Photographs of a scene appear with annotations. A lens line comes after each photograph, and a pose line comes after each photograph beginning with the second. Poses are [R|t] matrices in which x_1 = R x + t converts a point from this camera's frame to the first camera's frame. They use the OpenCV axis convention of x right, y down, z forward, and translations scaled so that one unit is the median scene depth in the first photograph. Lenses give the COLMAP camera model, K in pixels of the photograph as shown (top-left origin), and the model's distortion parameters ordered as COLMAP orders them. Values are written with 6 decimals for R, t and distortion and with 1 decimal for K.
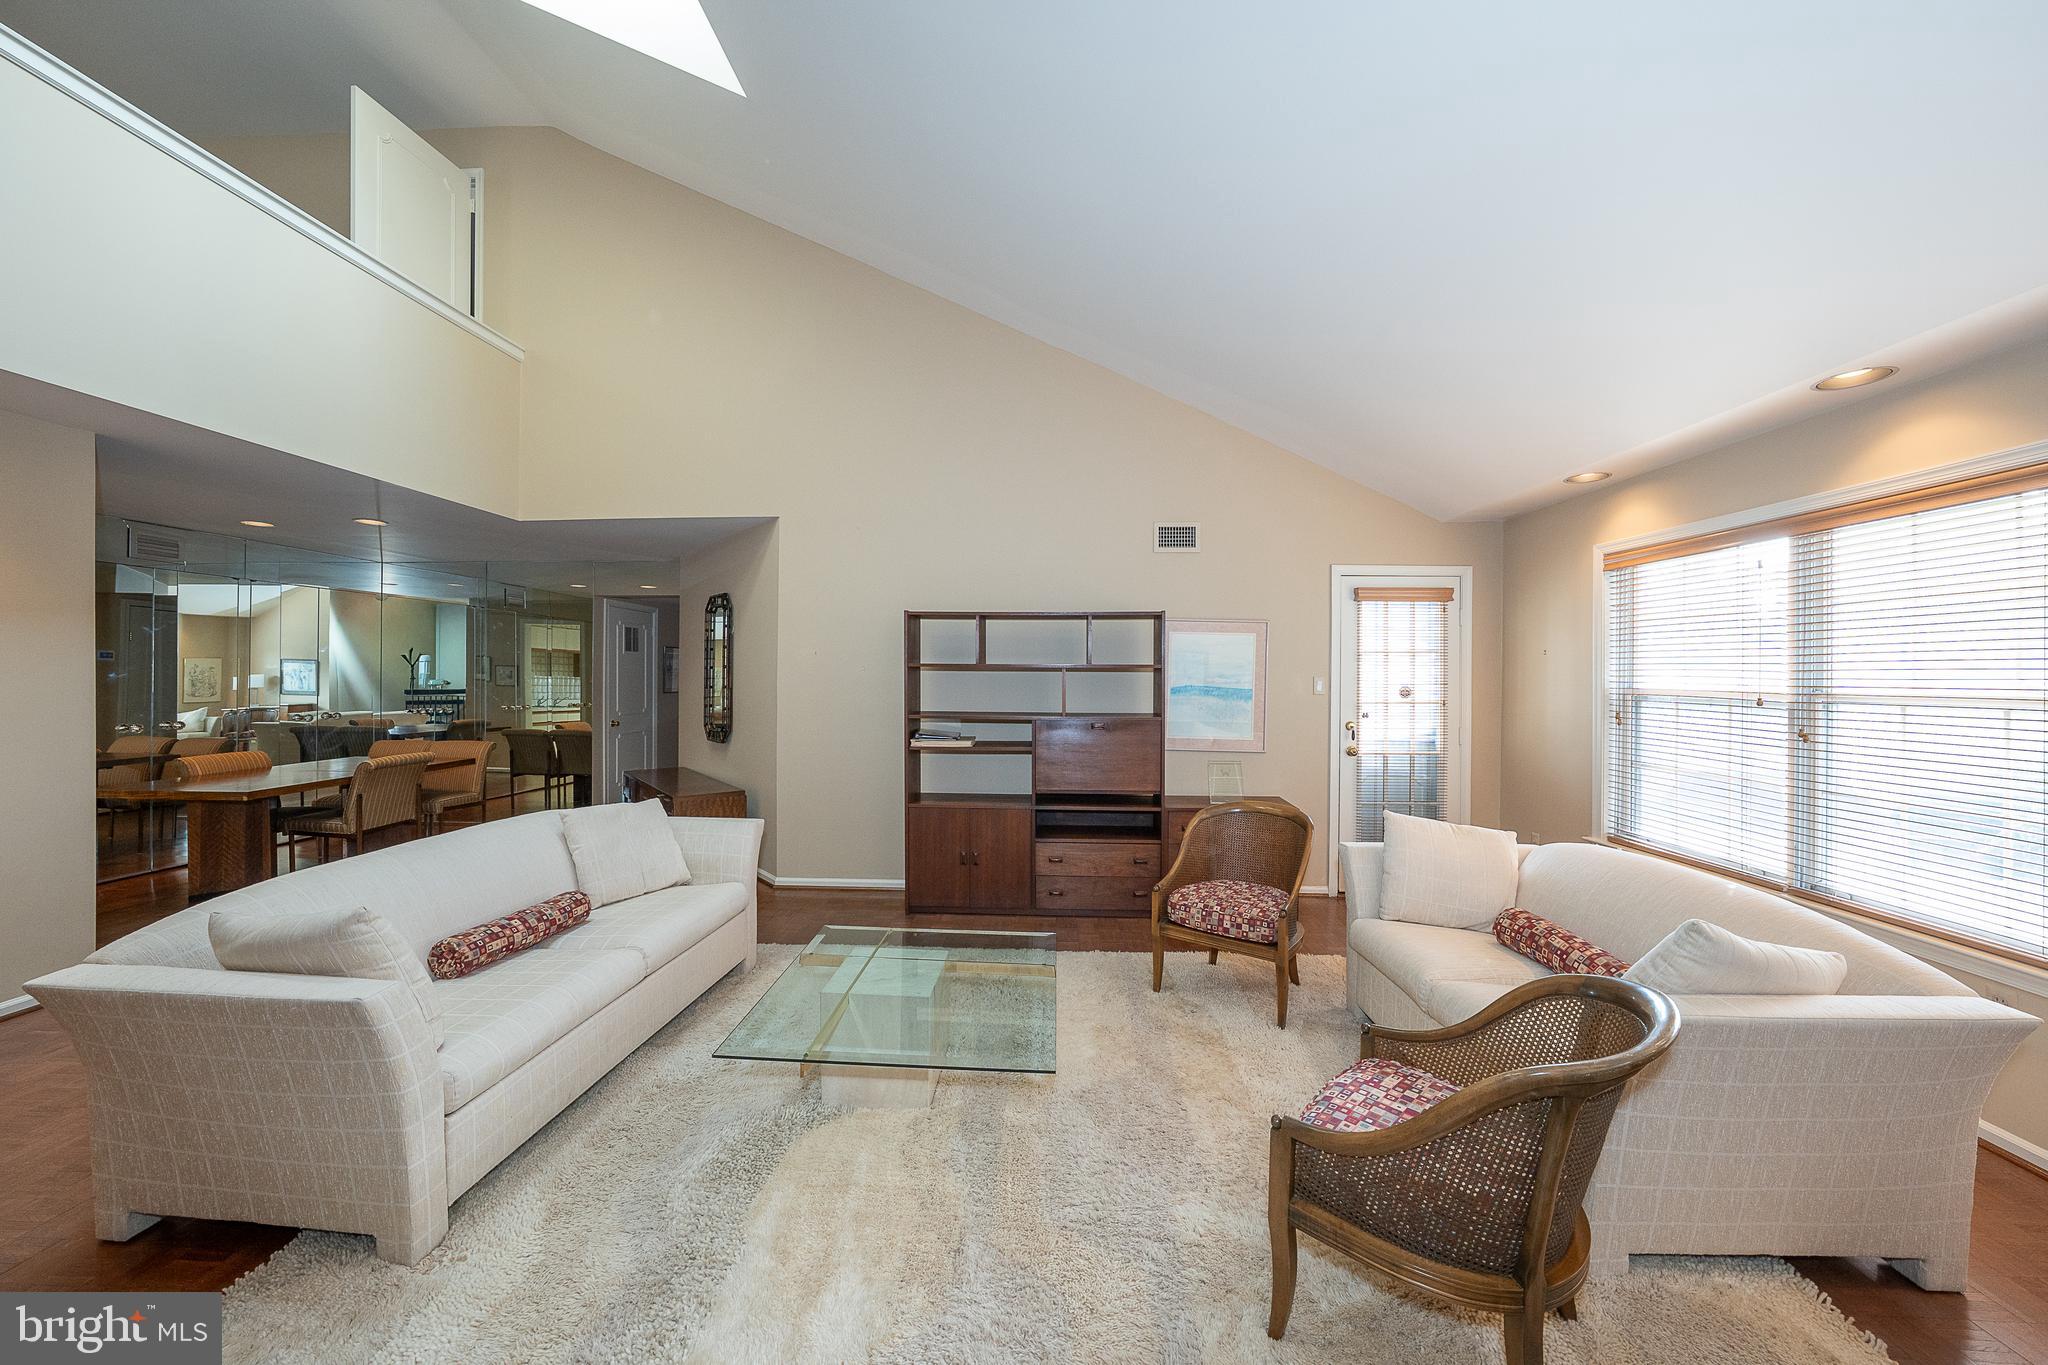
lens RADIAL K [[703.6, 0, 1026.7], [0, 703.6, 675.5], [0, 0, 1]] dist [-0.025411, 0.004968]
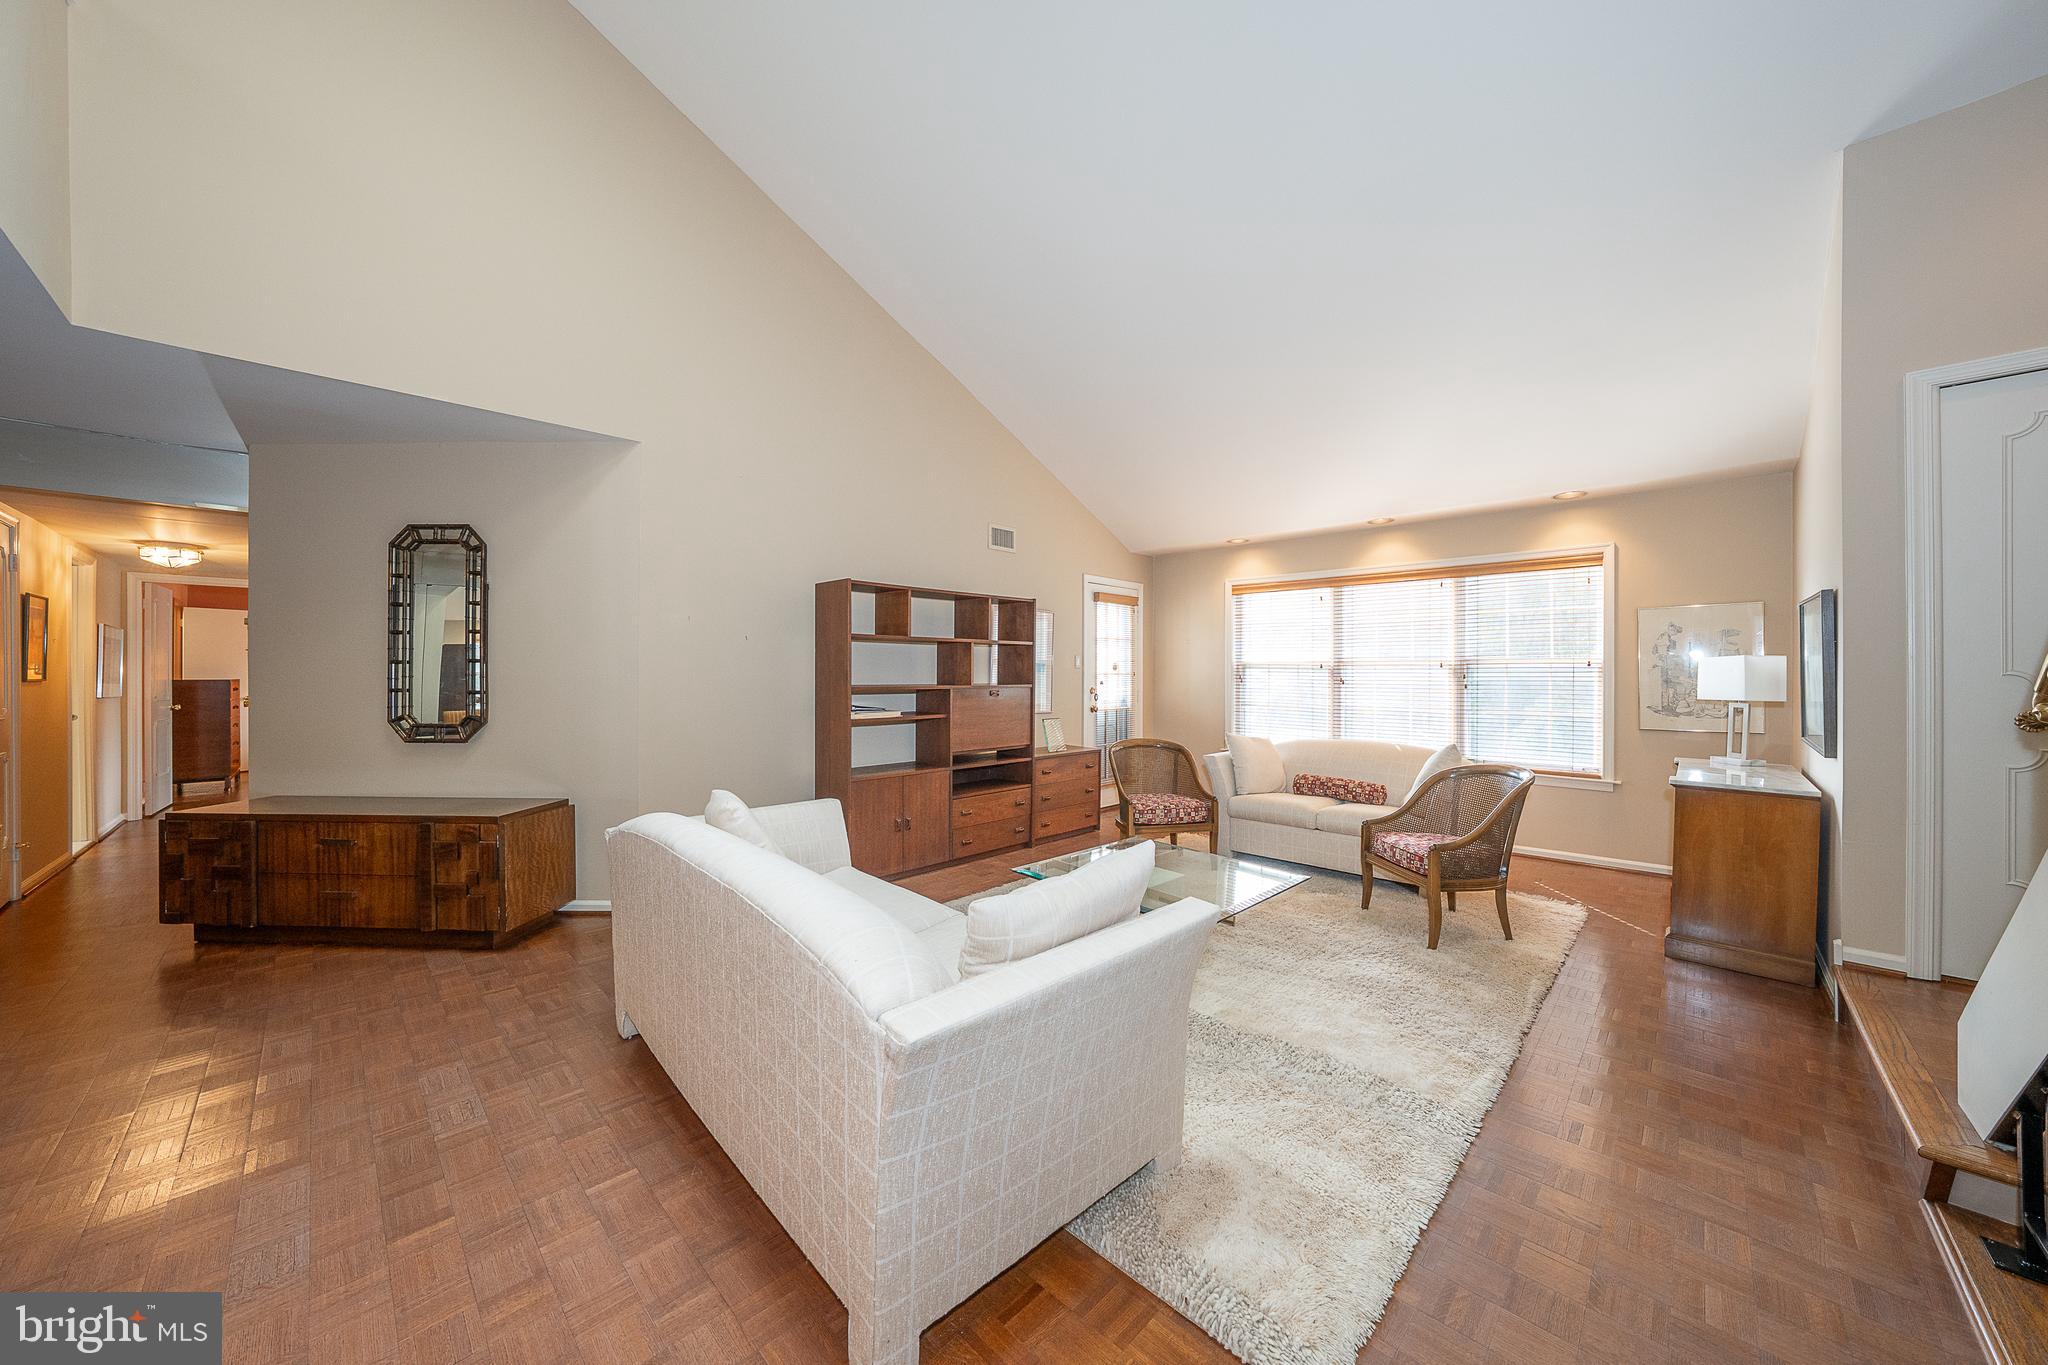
lens RADIAL K [[703.6, 0, 1024.9], [0, 703.6, 677.0], [0, 0, 1]] dist [-0.025411, 0.004968]
pose [[0.671560, -0.009650, 0.740887, -0.734031], [0.003037, 0.999943, 0.010272, 0.032947], [-0.740944, -0.004648, 0.671551, 0.175832]]
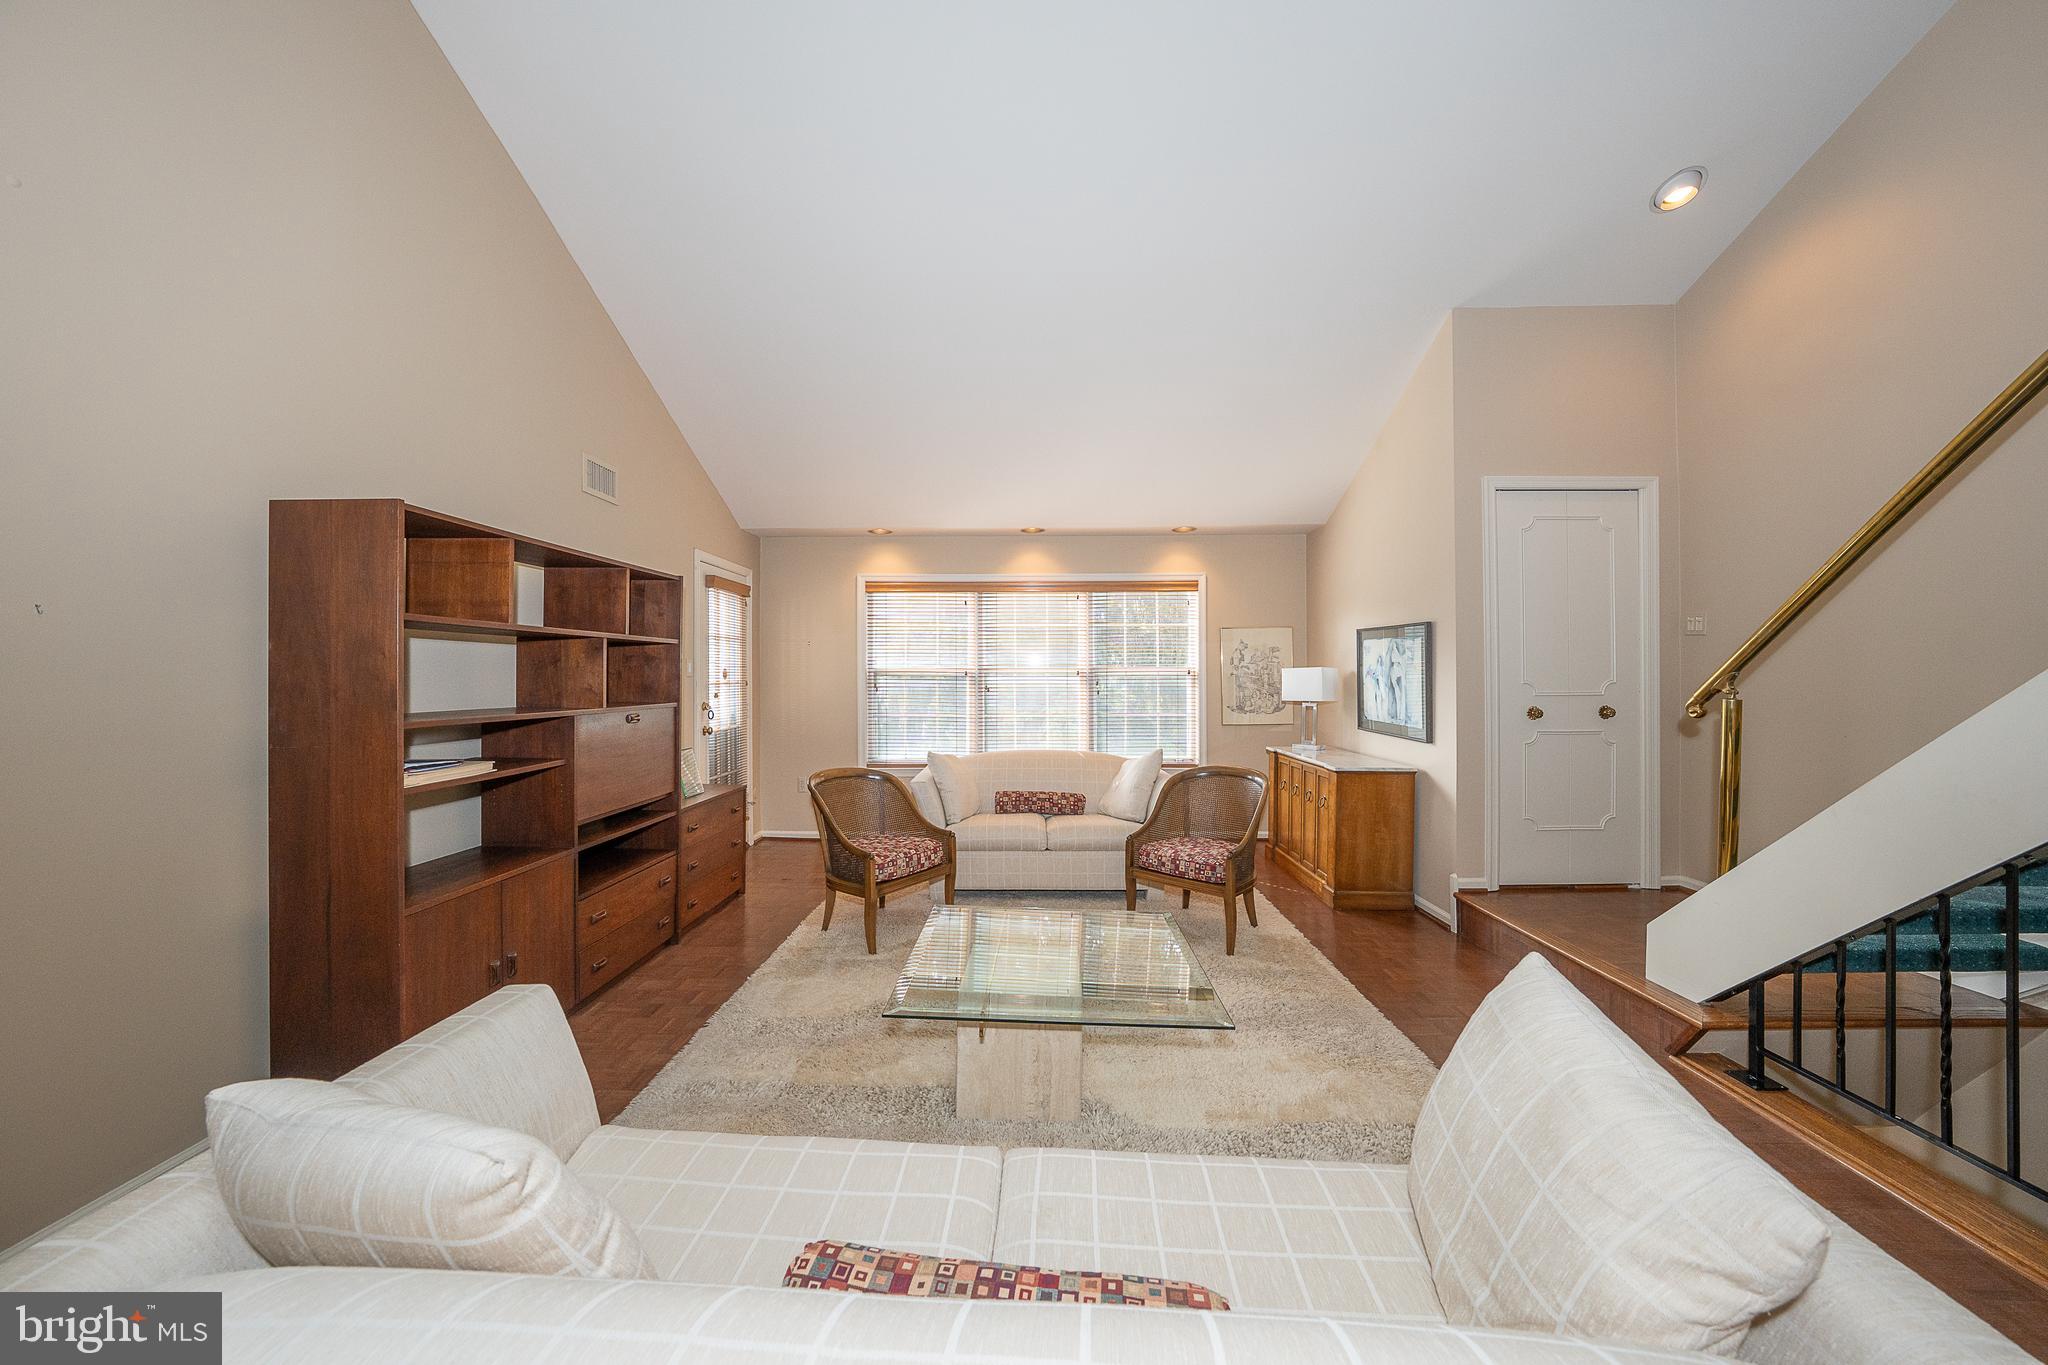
lens RADIAL K [[703.6, 0, 1024.6], [0, 703.6, 675.7], [0, 0, 1]] dist [-0.025411, 0.004968]
pose [[-0.018397, -0.006447, 0.999810, -0.647743], [0.002028, 0.999977, 0.006485, 0.022763], [-0.999829, 0.002147, -0.018384, 0.599476]]
